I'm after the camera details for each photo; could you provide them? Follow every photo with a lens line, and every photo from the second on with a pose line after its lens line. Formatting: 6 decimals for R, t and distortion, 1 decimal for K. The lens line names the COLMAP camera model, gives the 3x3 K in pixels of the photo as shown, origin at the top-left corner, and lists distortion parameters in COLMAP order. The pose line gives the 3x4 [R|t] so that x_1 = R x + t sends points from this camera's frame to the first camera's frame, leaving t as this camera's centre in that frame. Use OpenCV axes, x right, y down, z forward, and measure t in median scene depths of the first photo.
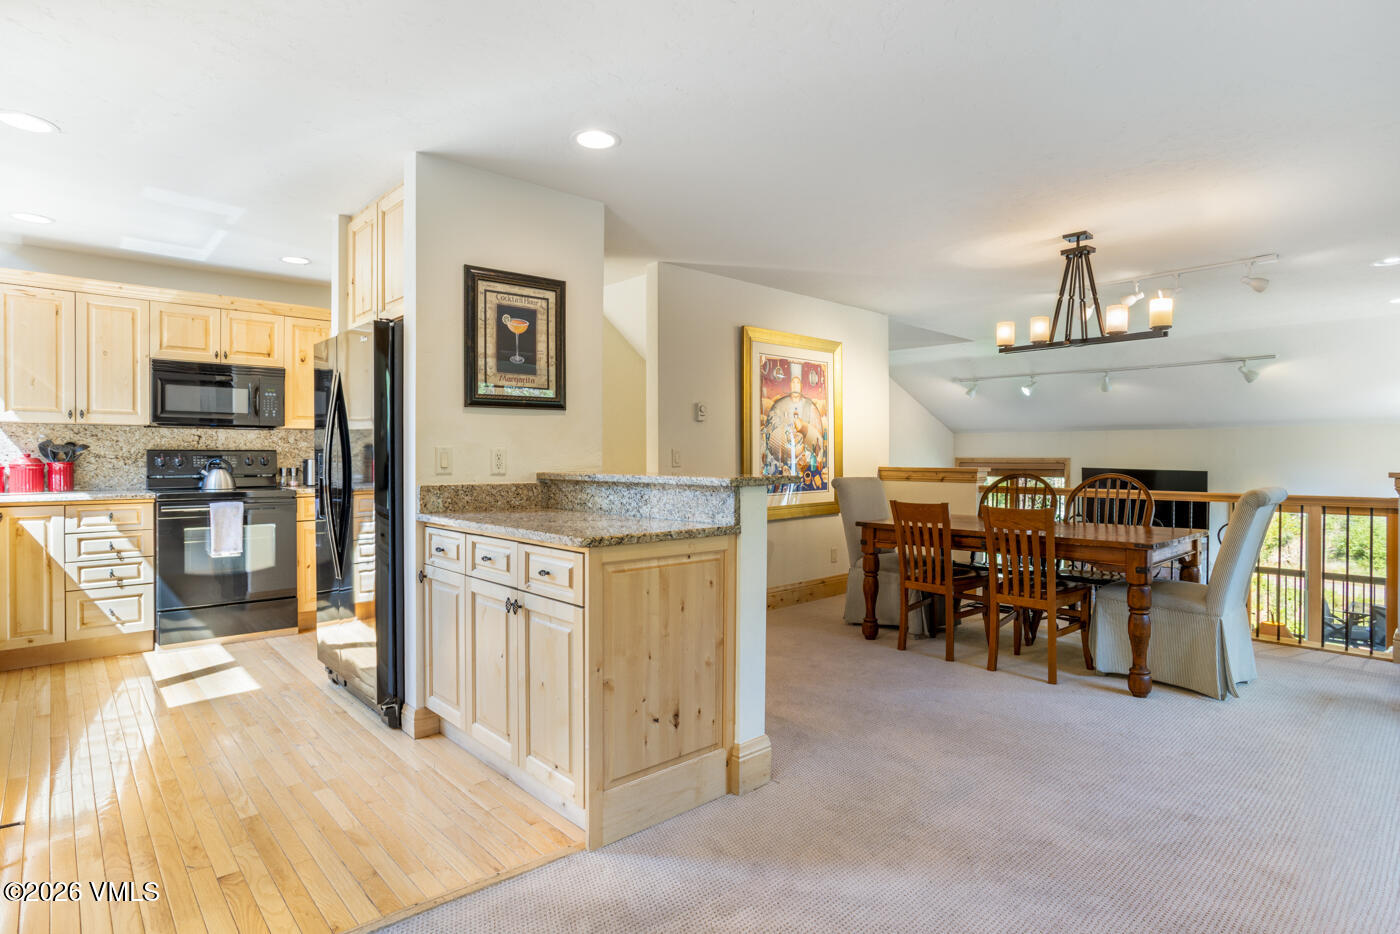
lens RADIAL K [[736.8, 0, 681.0], [0, 736.8, 459.4], [0, 0, 1]] dist [-0.016165, 0.009300]
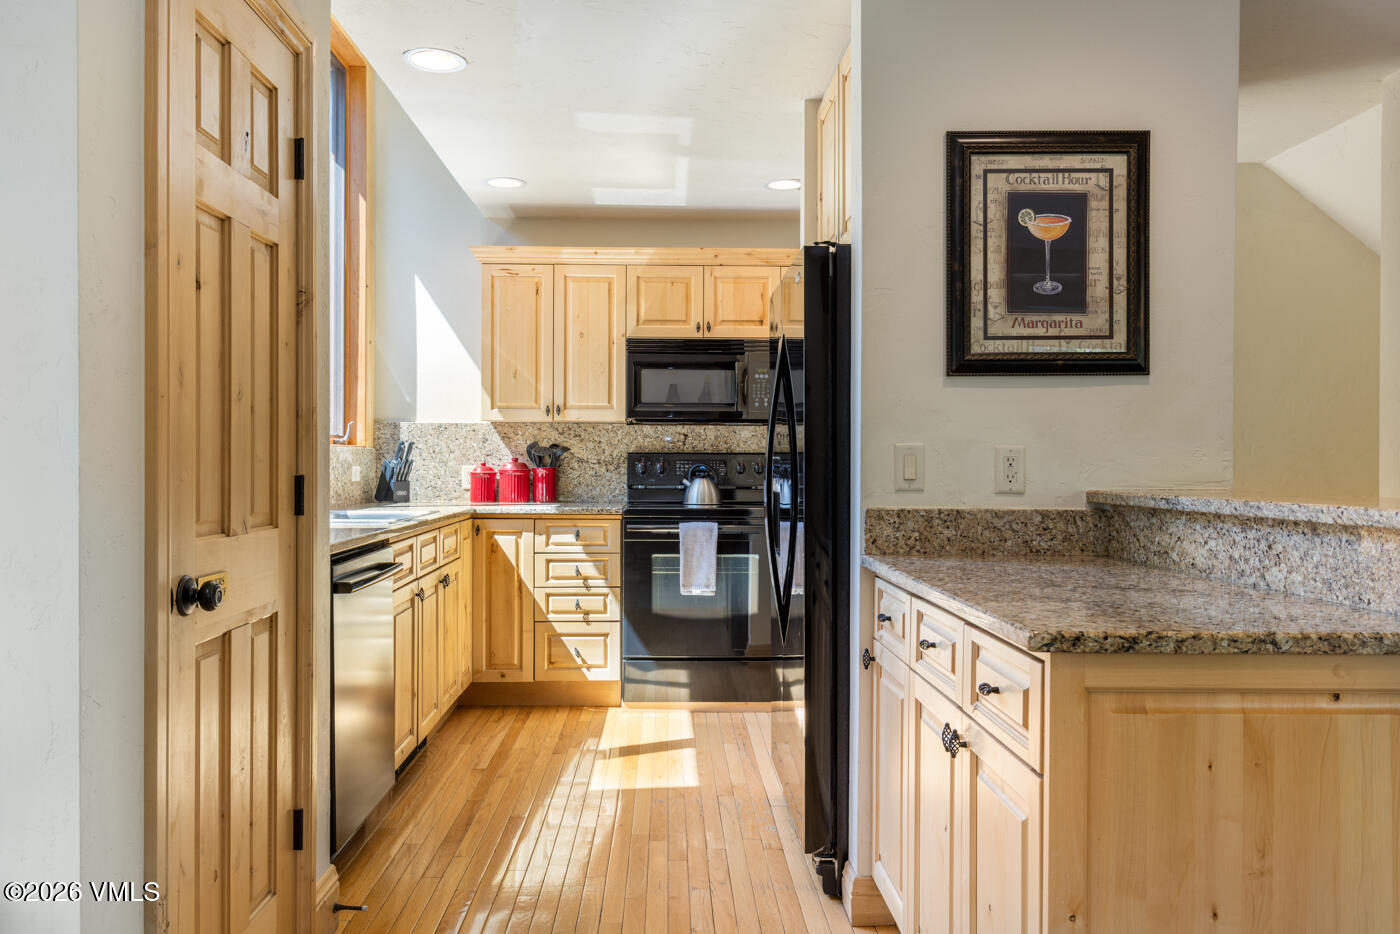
lens RADIAL K [[1060.7, 0, 687.1], [0, 1060.7, 466.6], [0, 0, 1]] dist [0.022039, -0.008651]
pose [[0.764707, 0.004519, -0.644362, 0.087707], [-0.004950, 0.999987, 0.001139, 0.000298], [0.644359, 0.002319, 0.764720, 0.208498]]
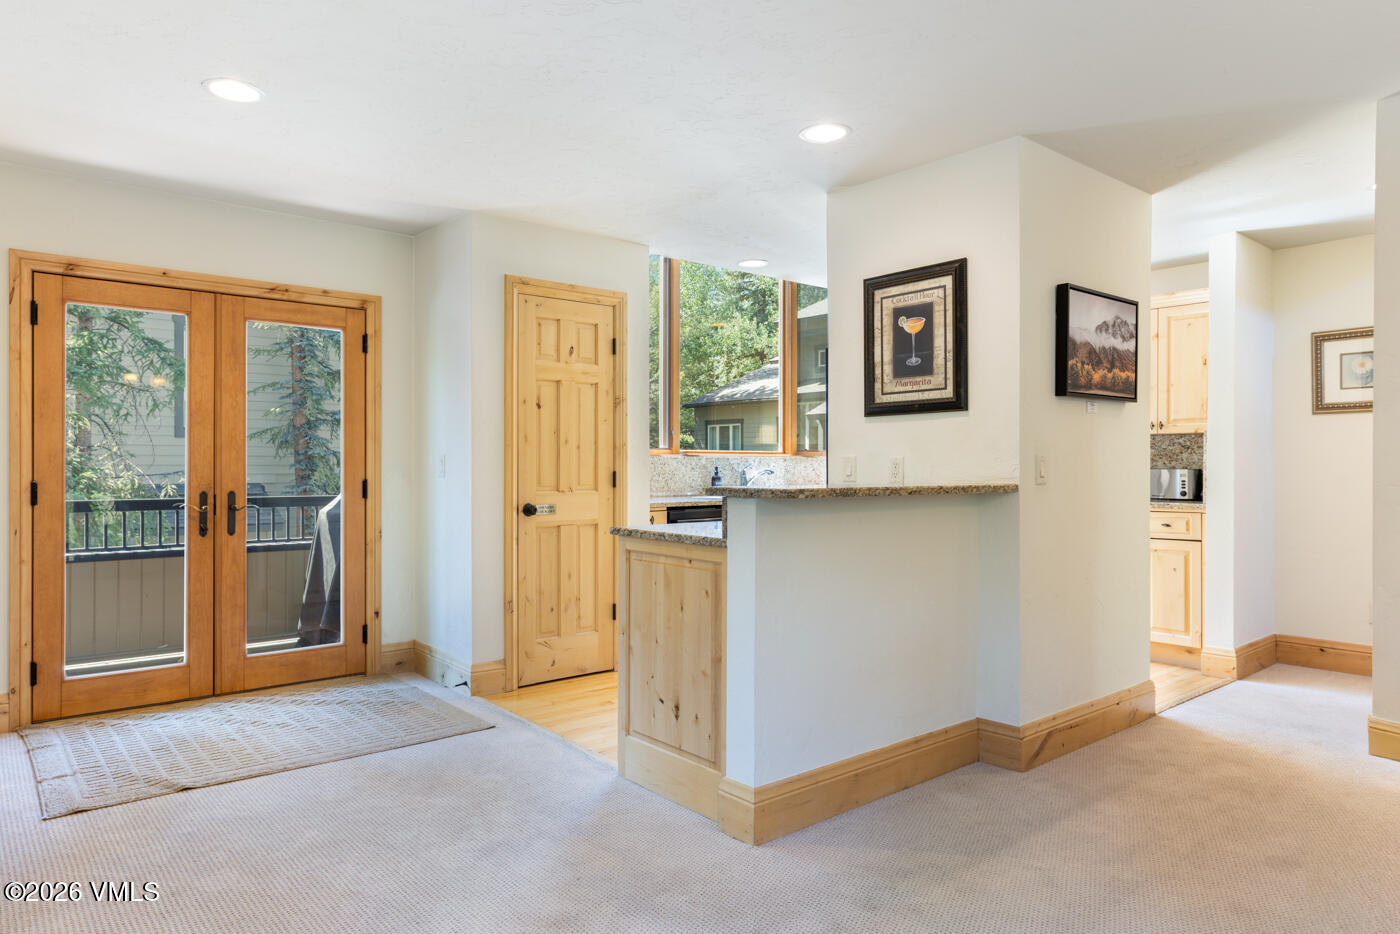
lens RADIAL K [[906.2, 0, 707.0], [0, 906.2, 466.4], [0, 0, 1]] dist [0.024646, 0.003473]
pose [[-0.022053, 0.002385, -0.999754, 0.930987], [-0.006161, 0.999978, 0.002521, -0.003648], [0.999738, 0.006215, -0.022038, 0.760768]]
